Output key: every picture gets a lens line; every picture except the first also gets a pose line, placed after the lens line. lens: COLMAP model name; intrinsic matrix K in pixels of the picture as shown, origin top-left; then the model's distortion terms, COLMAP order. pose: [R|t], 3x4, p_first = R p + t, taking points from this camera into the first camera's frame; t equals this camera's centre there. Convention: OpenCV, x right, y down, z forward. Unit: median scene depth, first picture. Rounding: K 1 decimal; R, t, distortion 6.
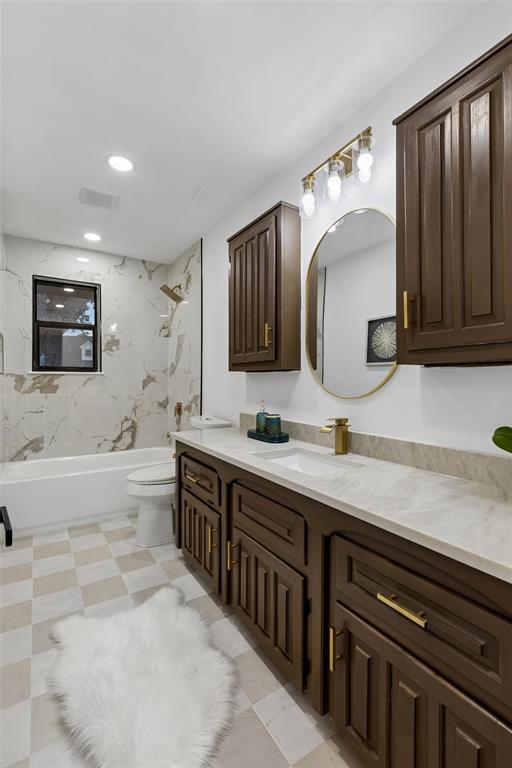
lens RADIAL K [[347.1, 0, 247.4], [0, 347.1, 382.2], [0, 0, 1]] dist [0.001861, 0.020532]
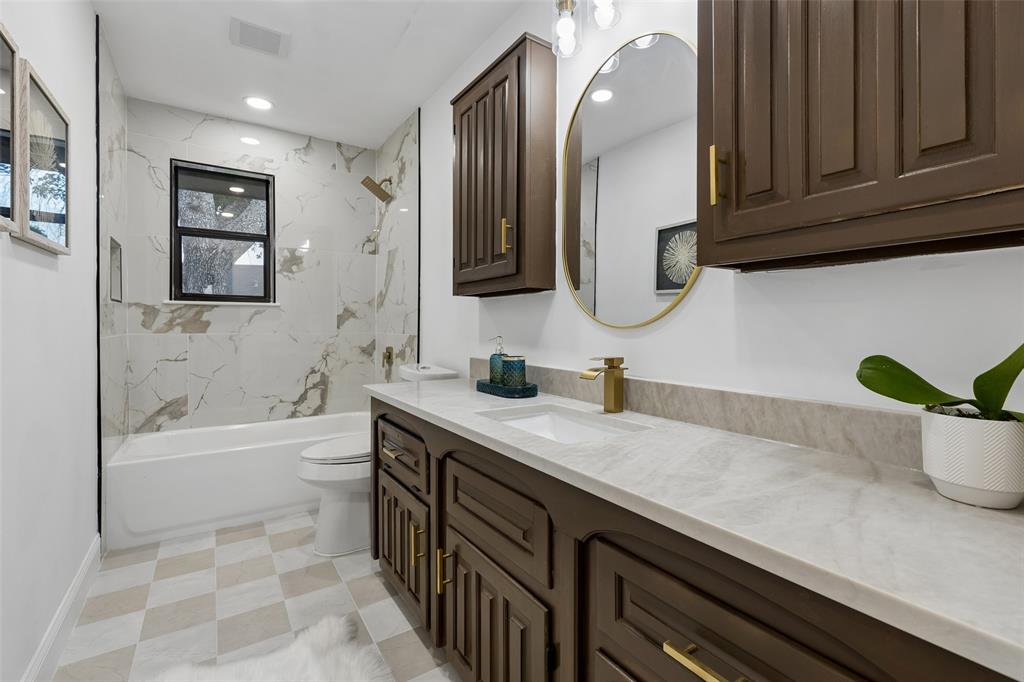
lens RADIAL K [[462.8, 0, 514.2], [0, 462.8, 330.0], [0, 0, 1]] dist [0.001861, 0.020532]
pose [[0.999613, 0.001754, 0.027758, 0.046337], [-0.001717, 0.999998, -0.001331, 0.041449], [-0.027760, 0.001282, 0.999614, 0.106814]]
